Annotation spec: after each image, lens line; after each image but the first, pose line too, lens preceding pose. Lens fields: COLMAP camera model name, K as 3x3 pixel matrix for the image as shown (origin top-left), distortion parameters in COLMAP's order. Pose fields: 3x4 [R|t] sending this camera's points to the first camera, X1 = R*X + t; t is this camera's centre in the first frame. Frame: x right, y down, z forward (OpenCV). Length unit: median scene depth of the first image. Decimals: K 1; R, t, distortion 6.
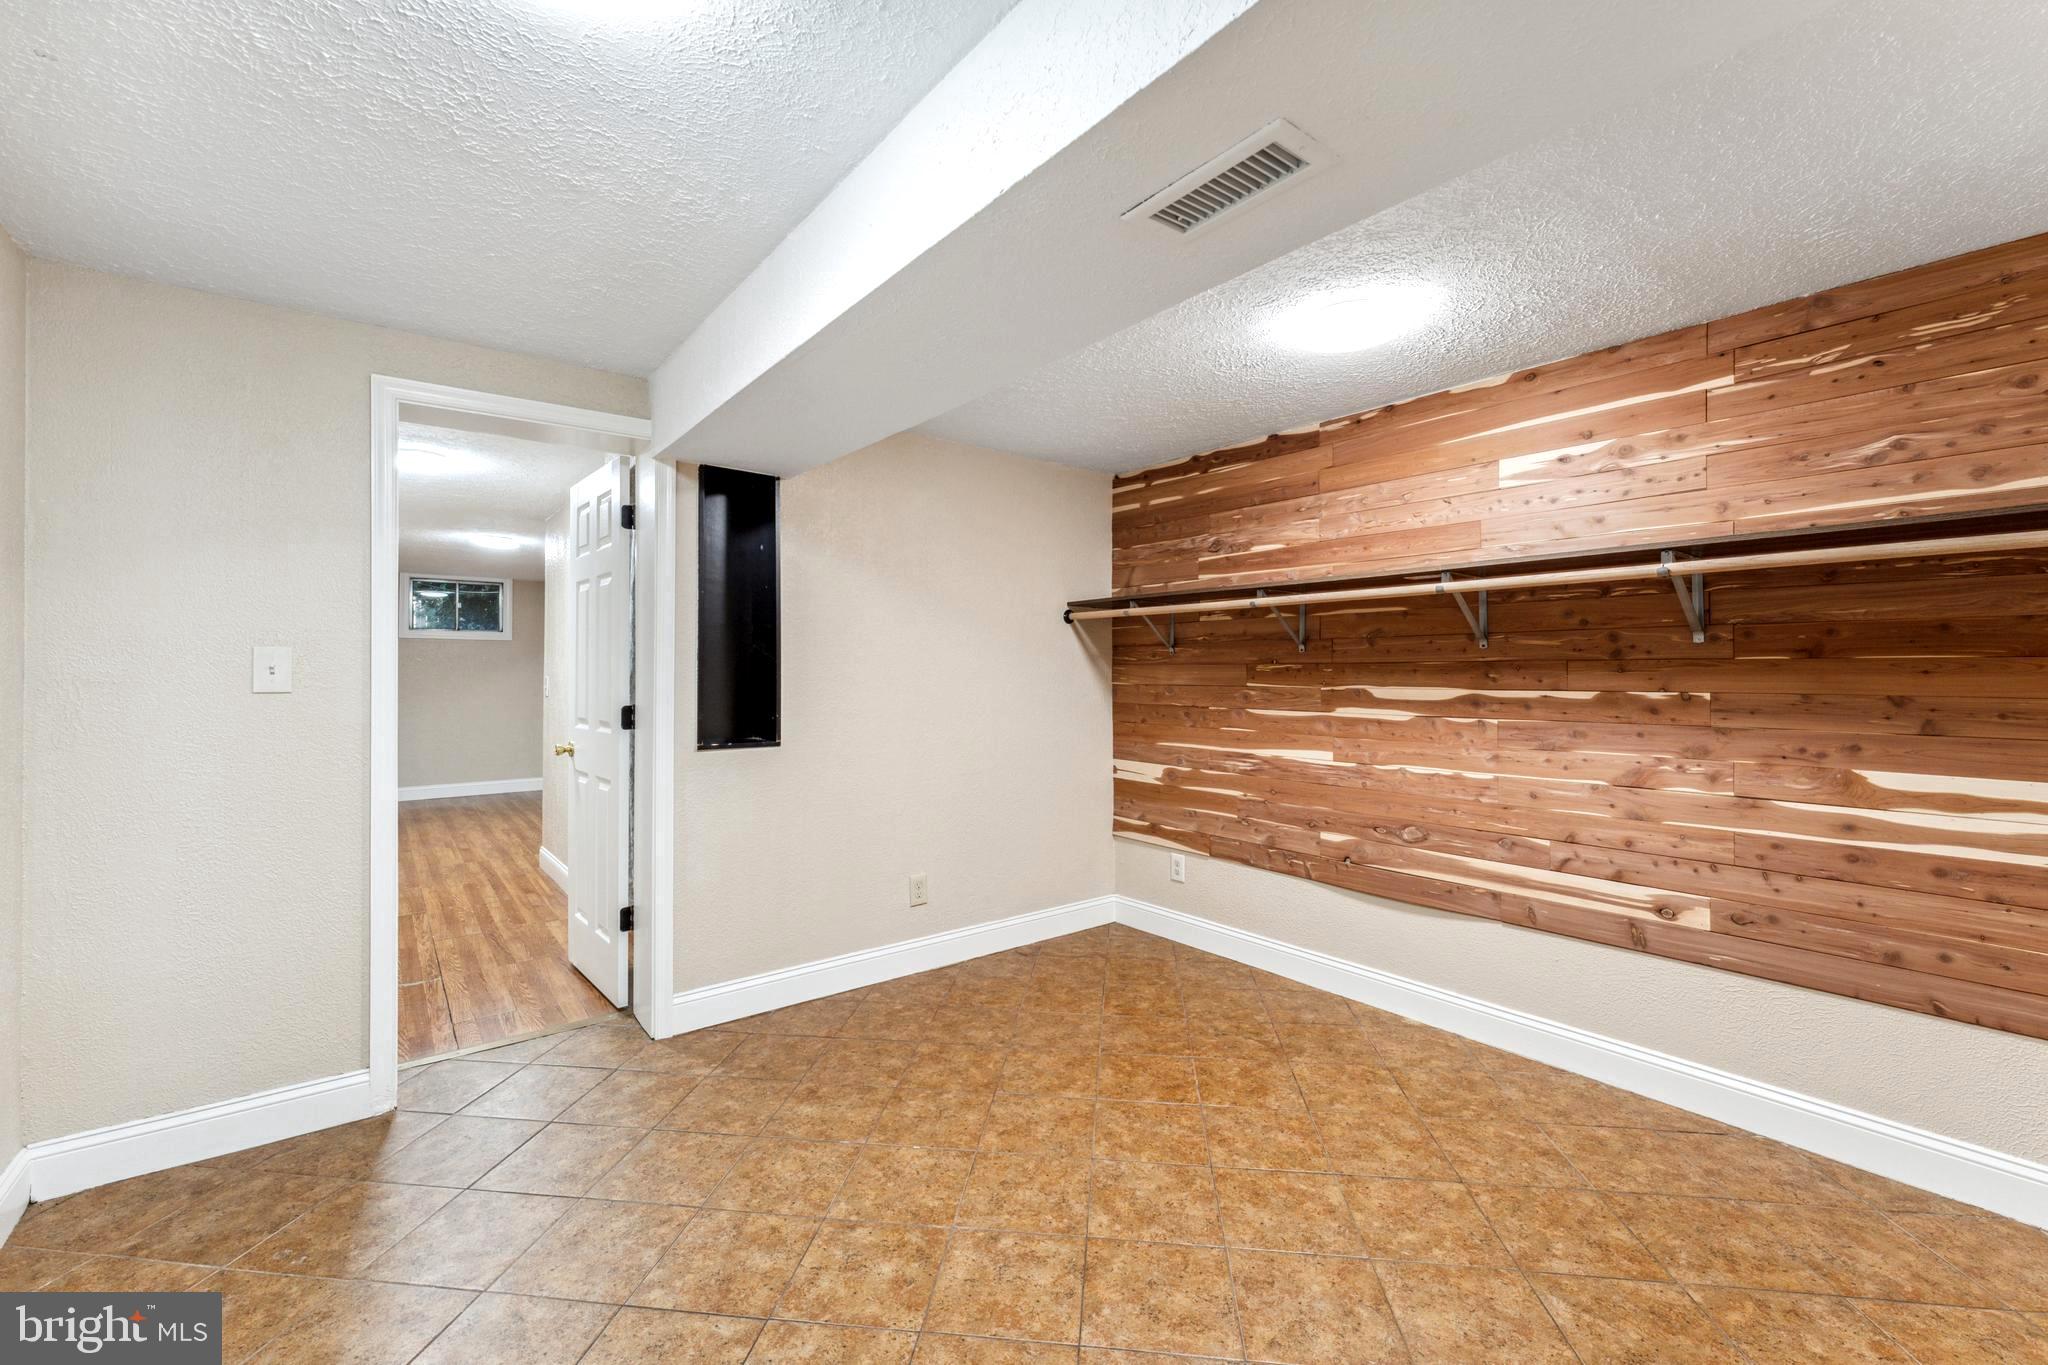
lens RADIAL K [[837.9, 0, 1014.8], [0, 837.9, 672.1], [0, 0, 1]] dist [-0.000385, 0.000117]
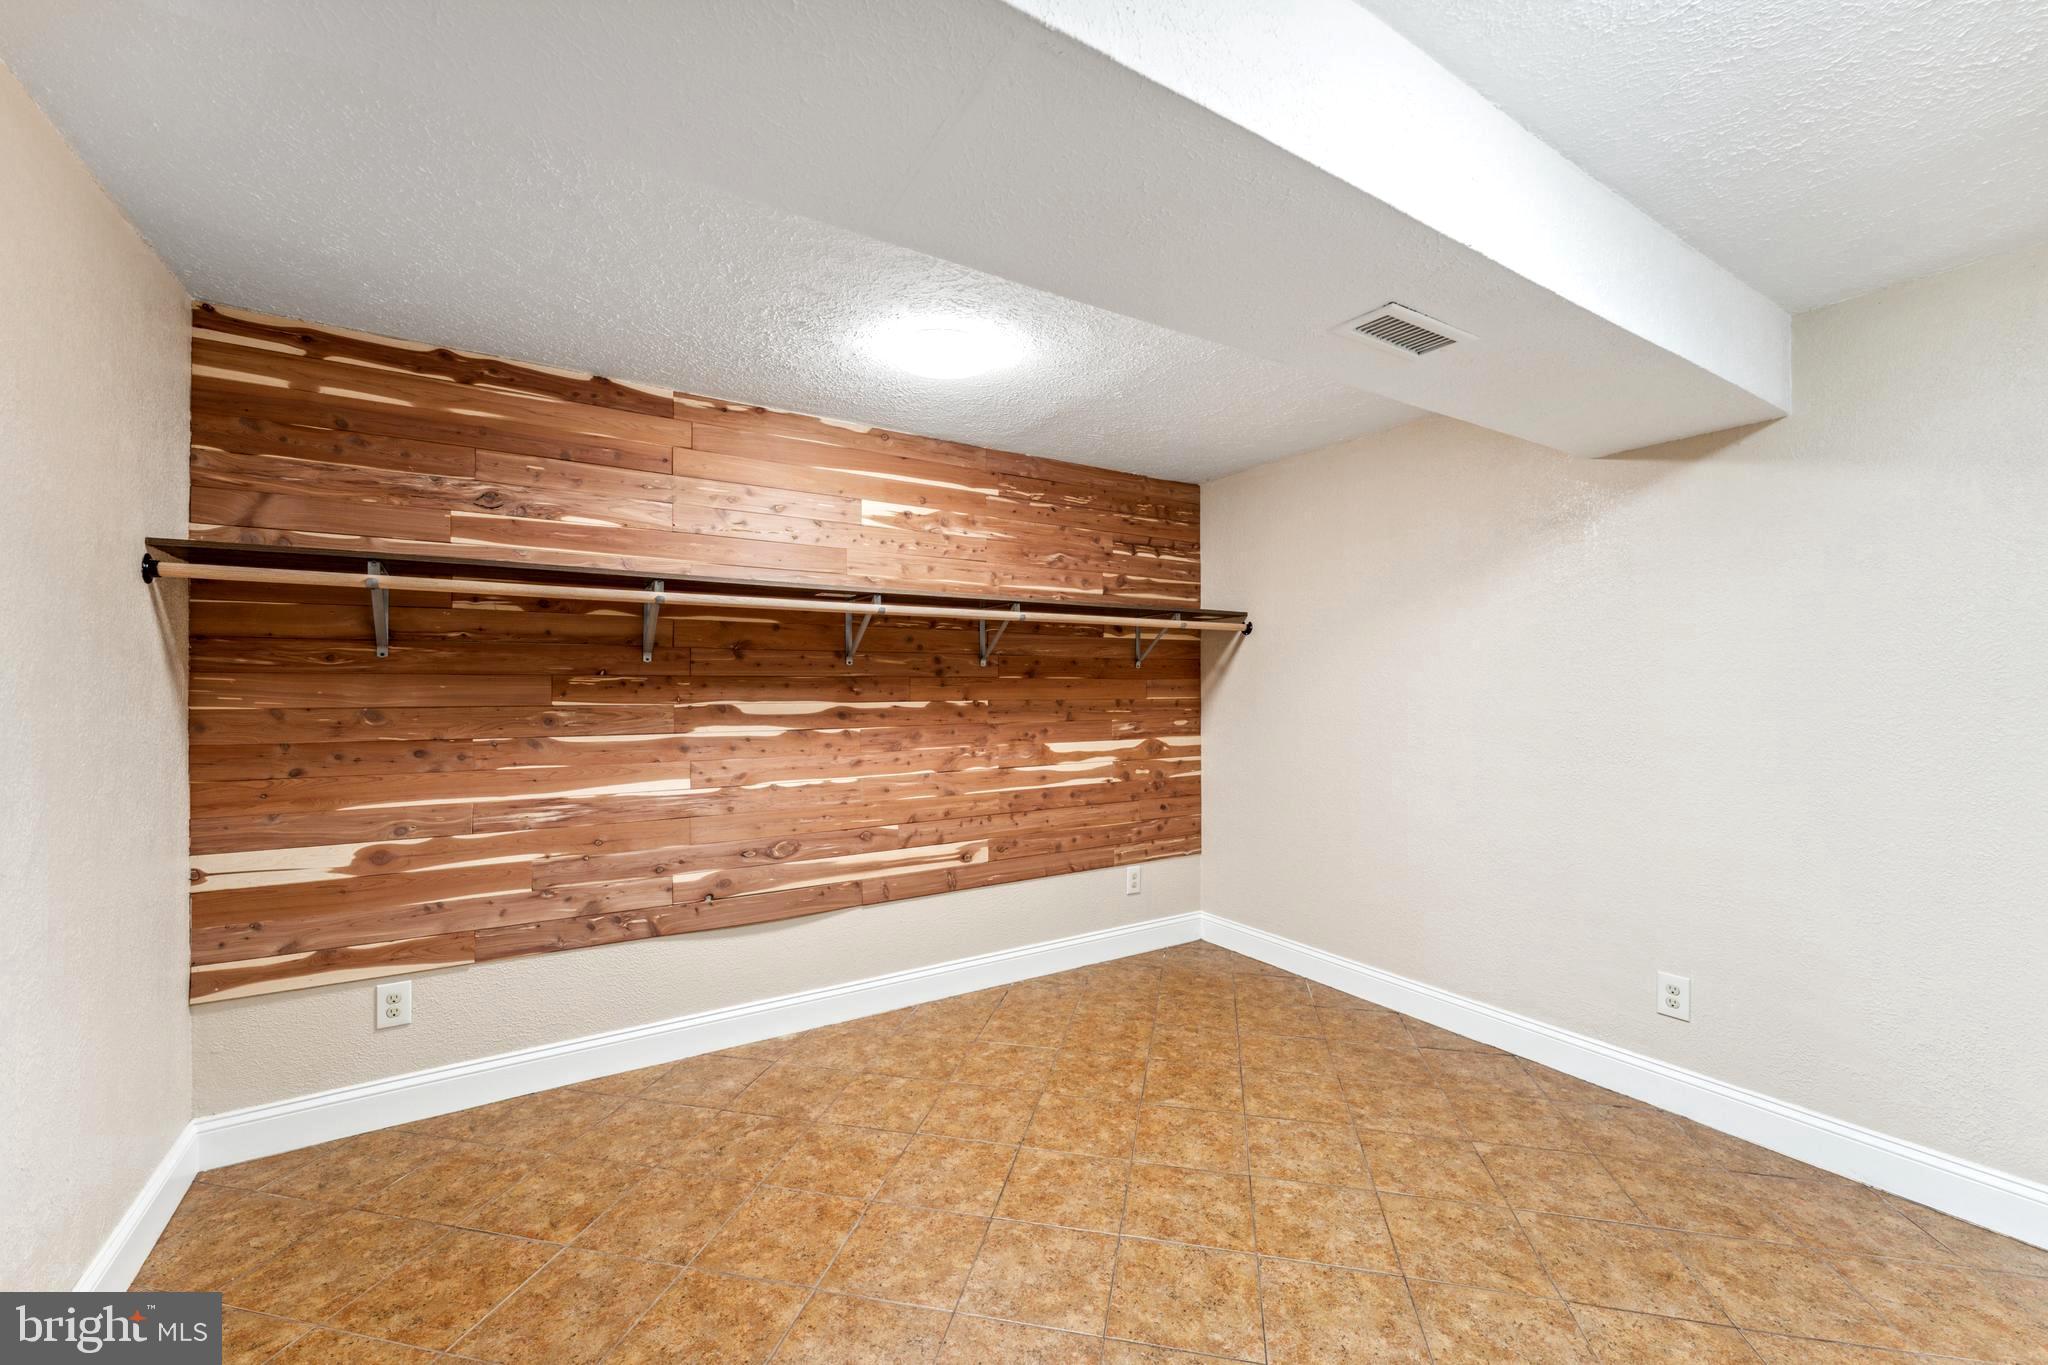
lens RADIAL K [[837.9, 0, 1017.8], [0, 837.9, 689.7], [0, 0, 1]] dist [-0.000385, 0.000117]
pose [[0.079390, -0.003995, 0.996836, -0.530139], [0.000009, 0.999992, 0.004007, 0.000054], [-0.996844, -0.000309, 0.079389, 0.691365]]
